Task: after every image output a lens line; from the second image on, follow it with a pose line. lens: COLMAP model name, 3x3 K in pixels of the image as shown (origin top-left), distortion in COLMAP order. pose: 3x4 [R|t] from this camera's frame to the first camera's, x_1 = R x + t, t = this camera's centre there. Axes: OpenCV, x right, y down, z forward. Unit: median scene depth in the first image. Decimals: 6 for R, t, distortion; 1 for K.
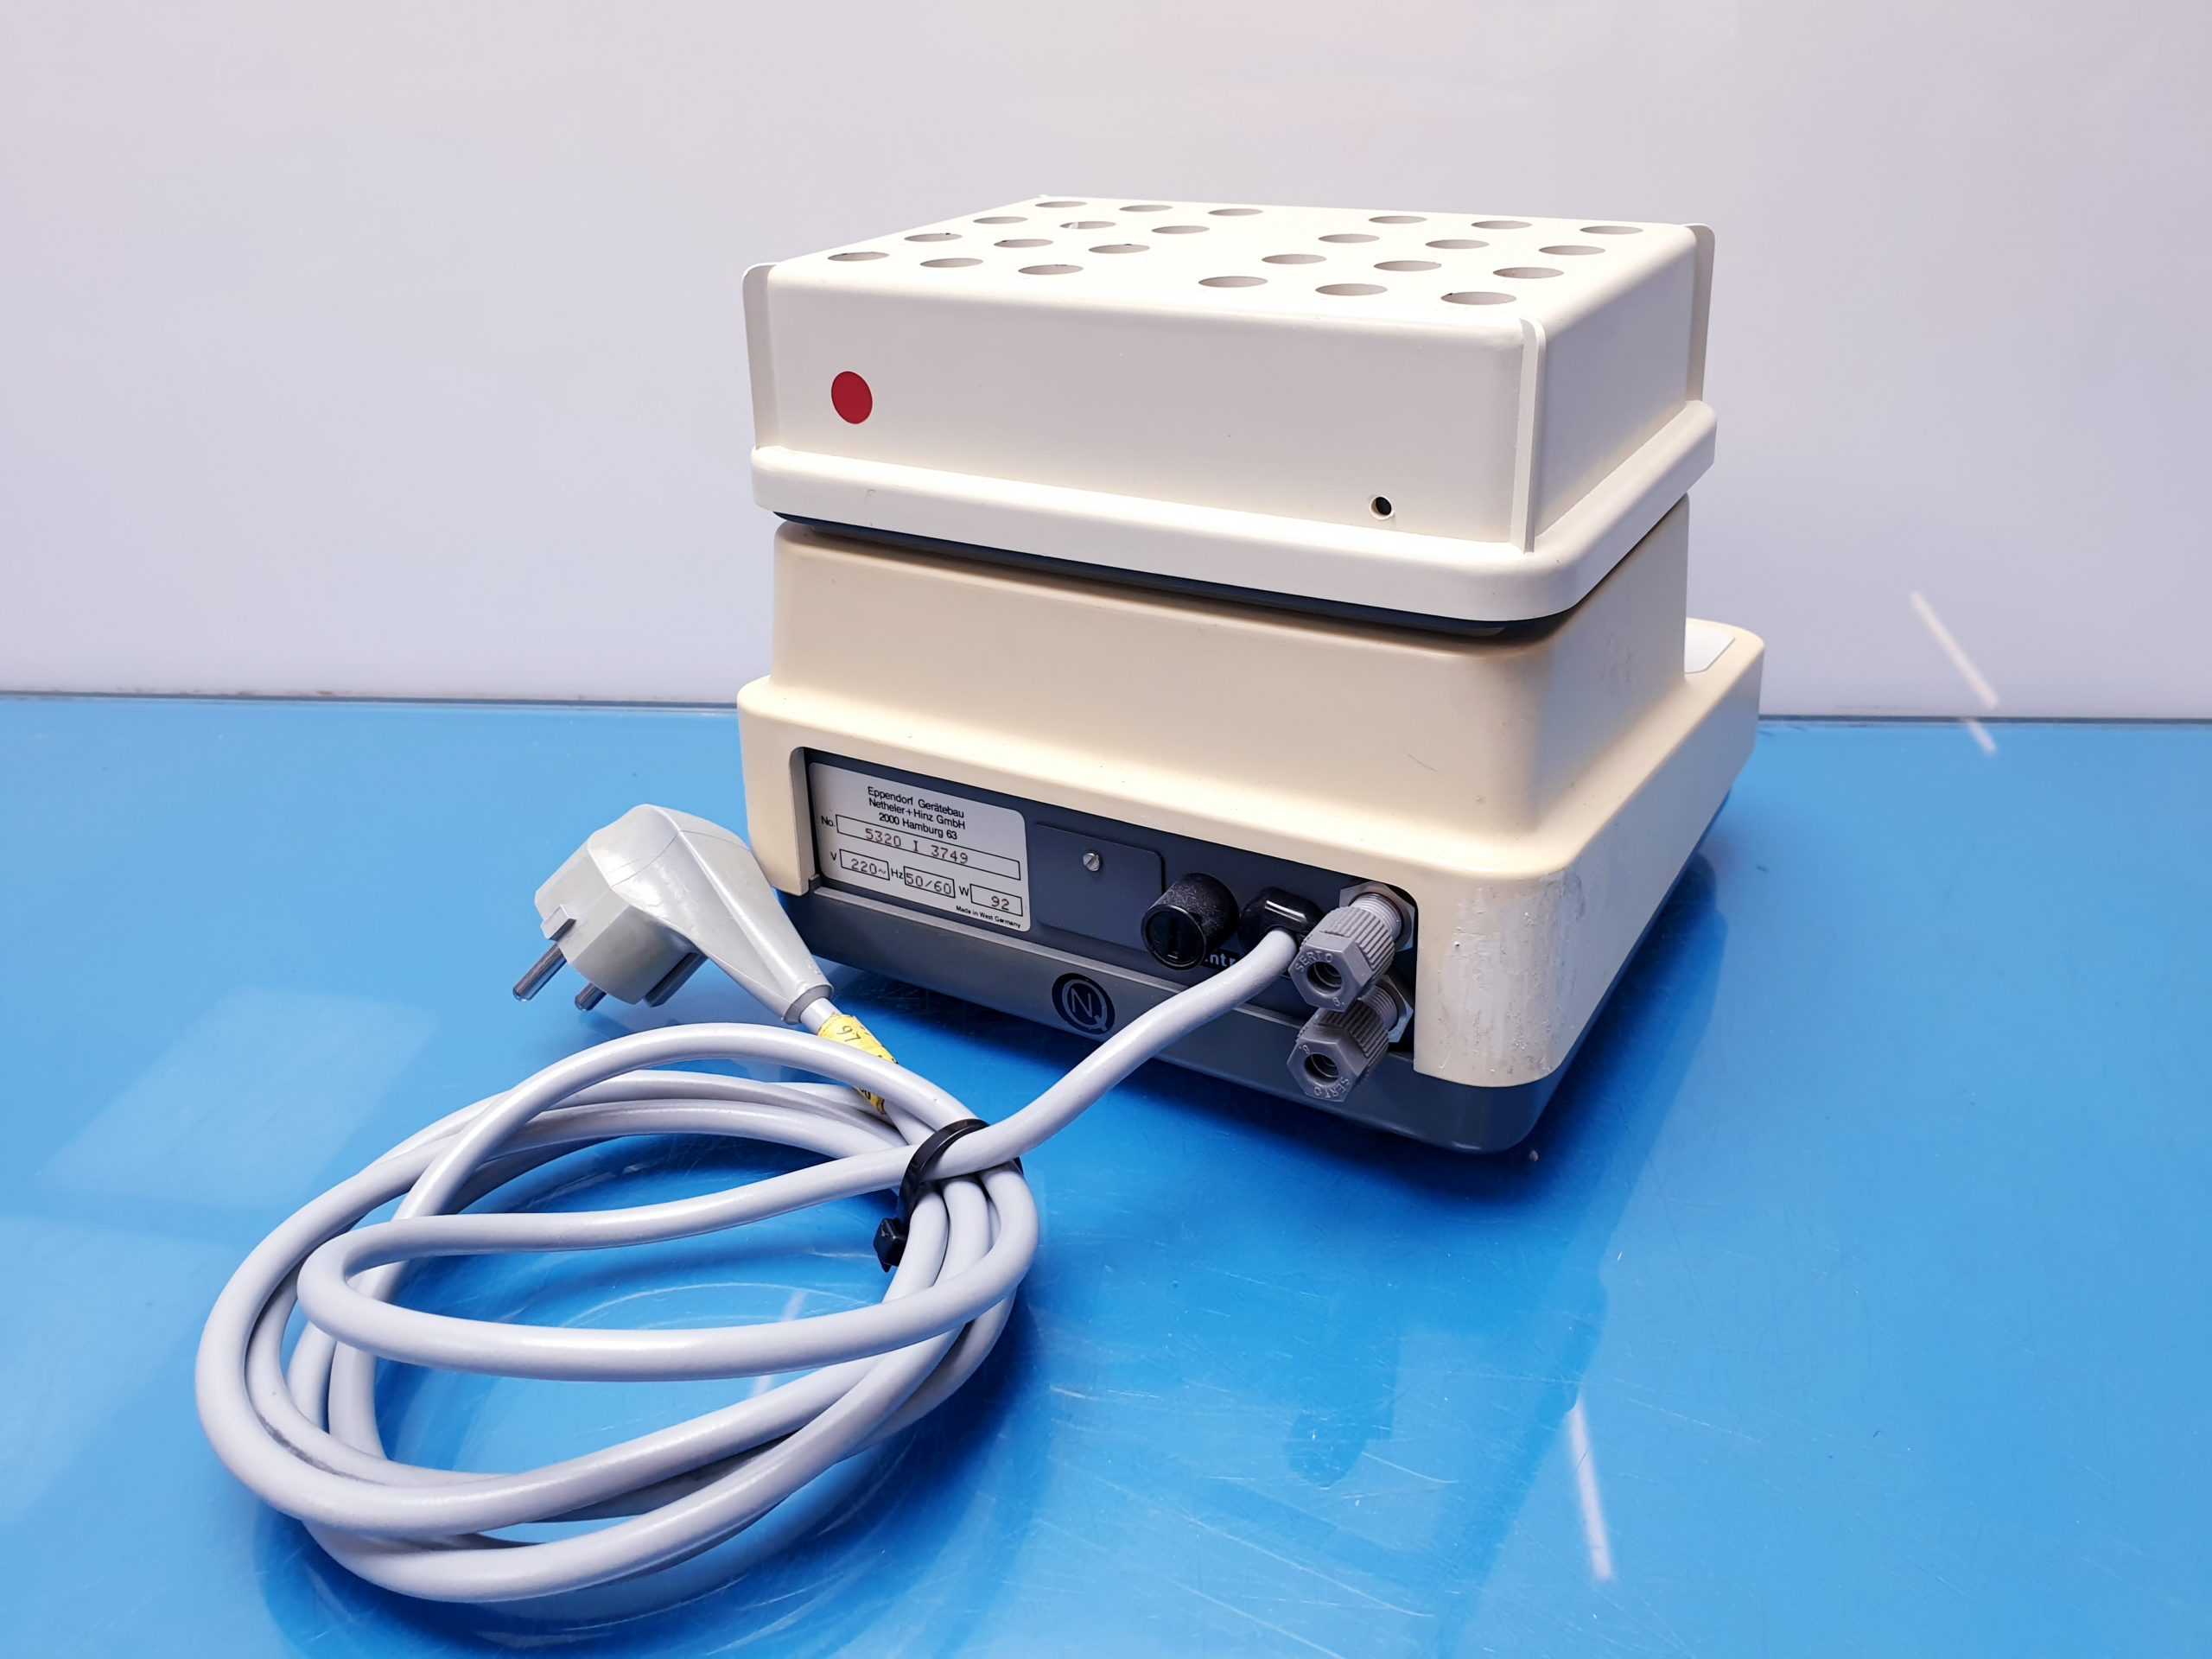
lens RADIAL K [[1868.3, 0, 1106.0], [0, 1868.3, 829.5], [0, 0, 1]] dist [0.228423, -0.001812]
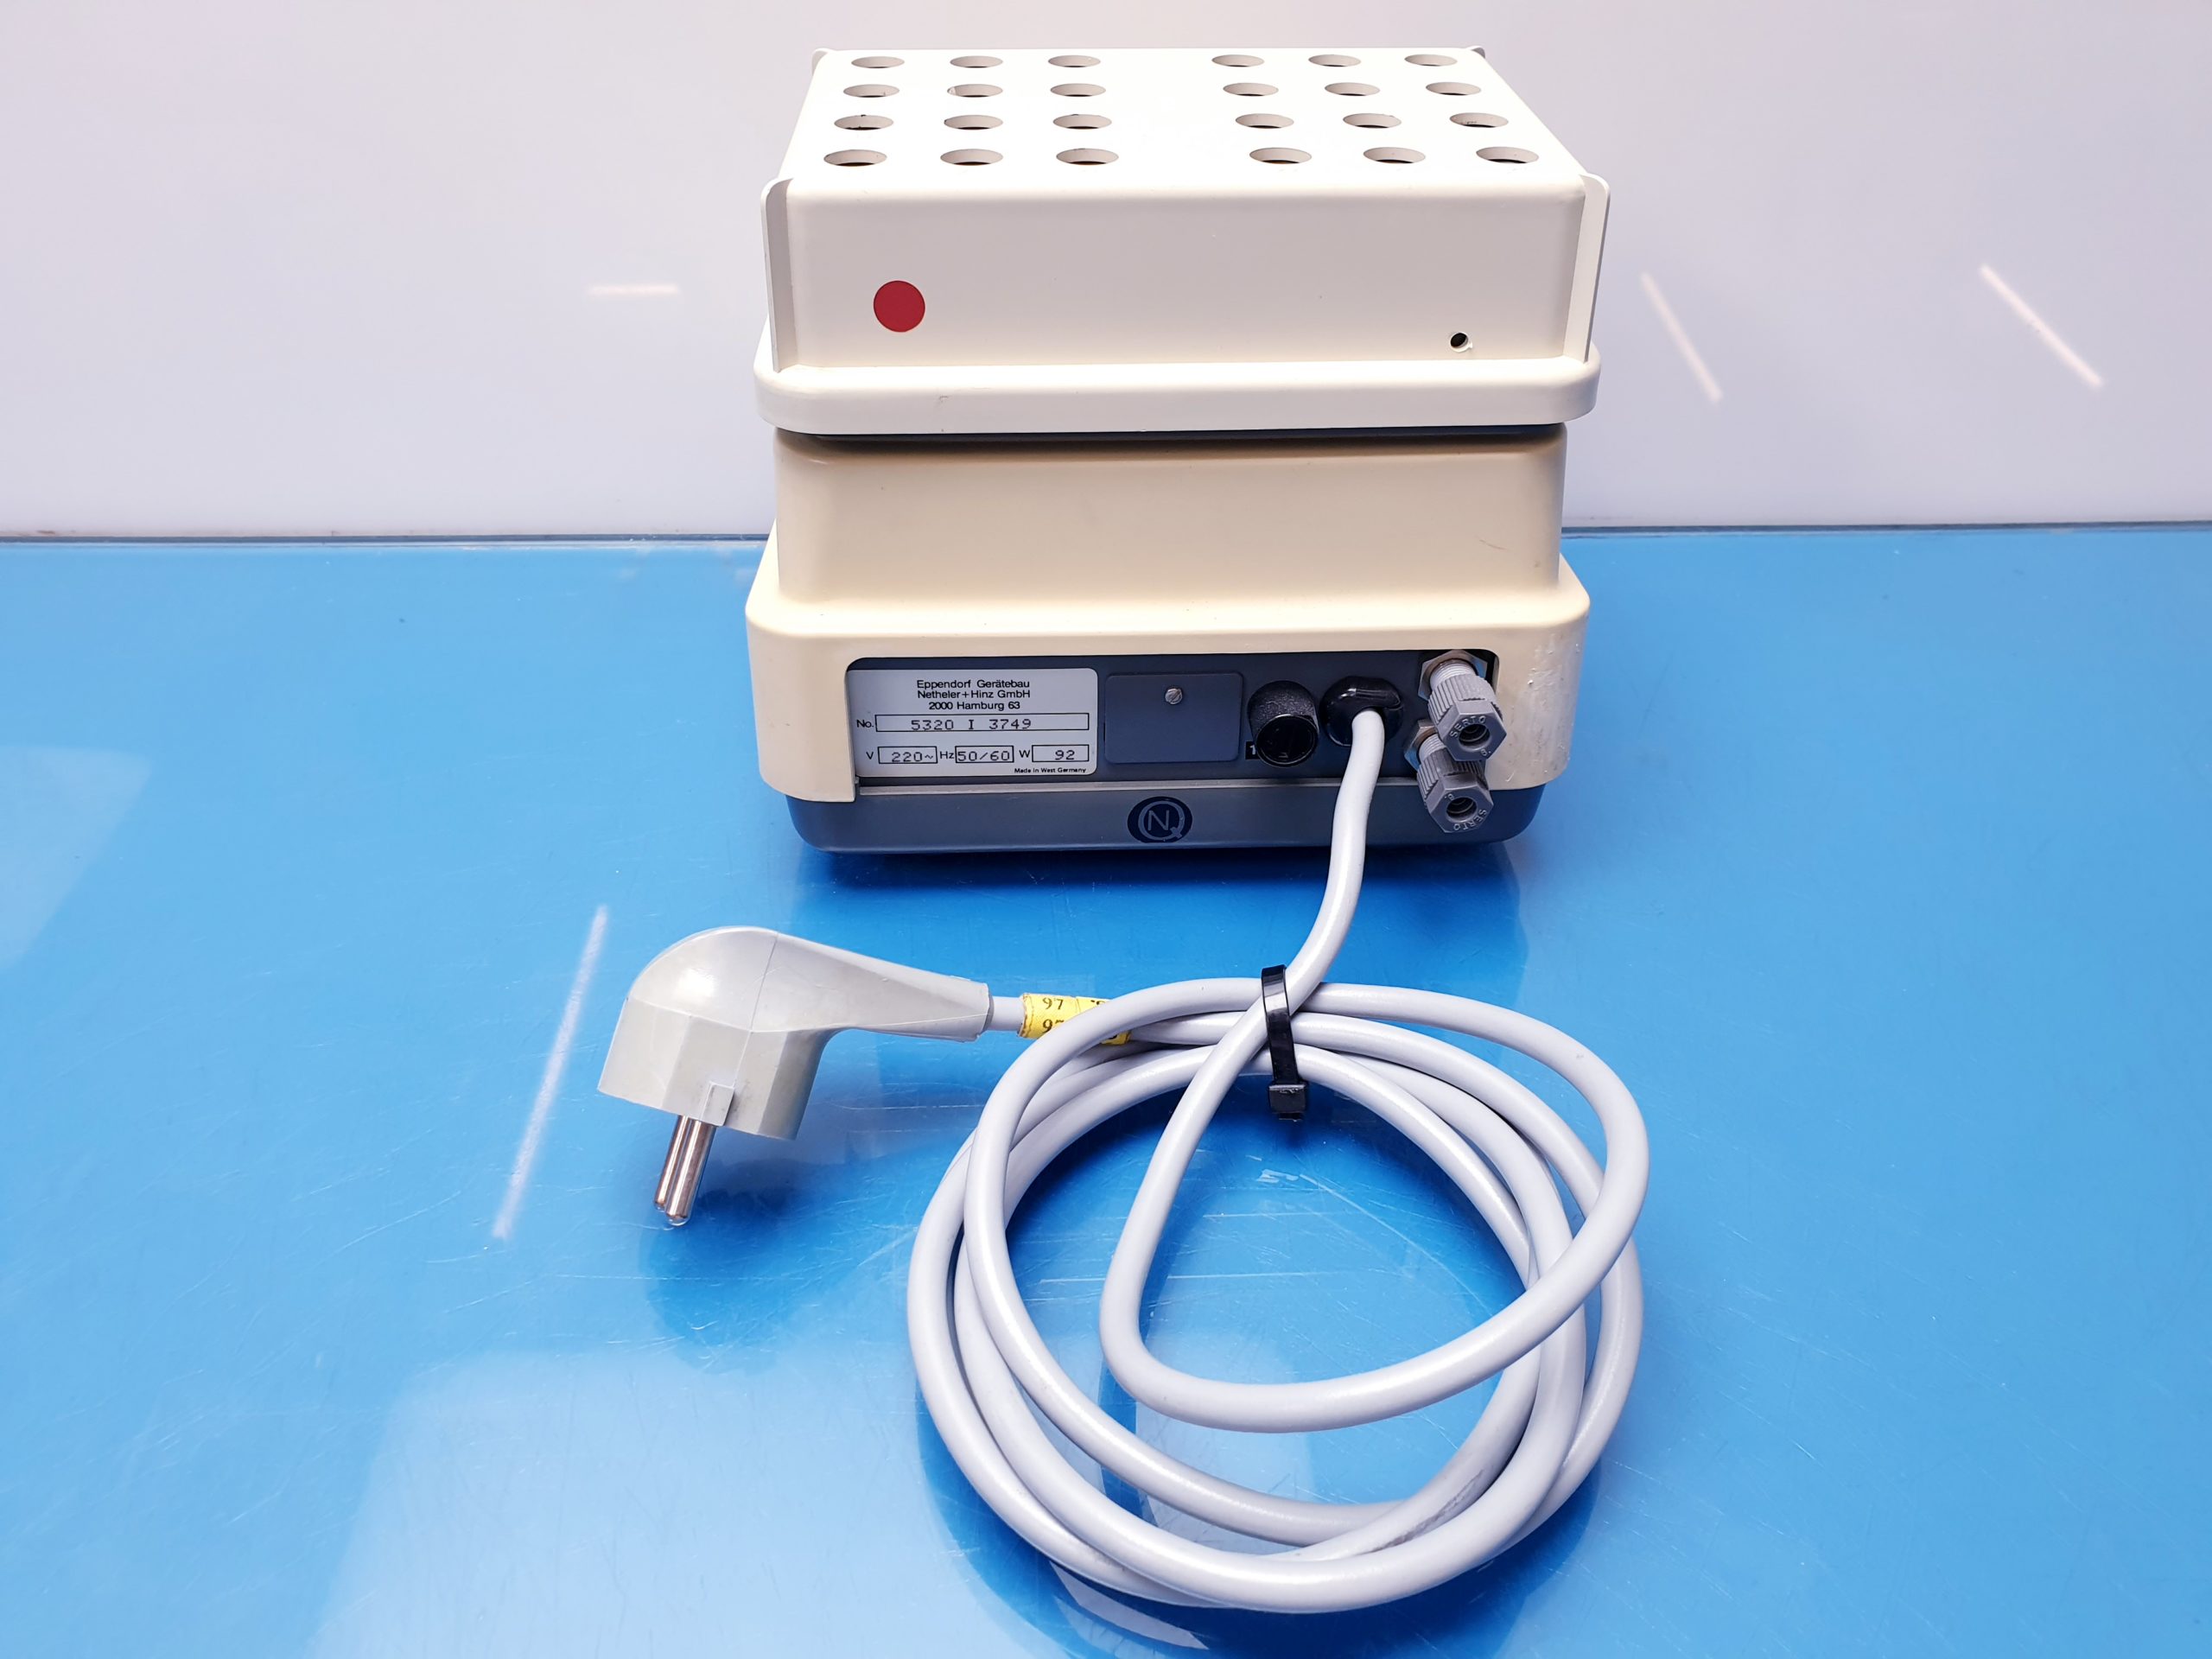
lens RADIAL K [[1868.3, 0, 1106.0], [0, 1868.3, 829.5], [0, 0, 1]] dist [0.228423, -0.001812]
pose [[0.827654, -0.280616, 0.486048, -0.580801], [0.210636, 0.958033, 0.194437, -0.126610], [-0.520212, -0.058547, 0.852028, 0.050957]]
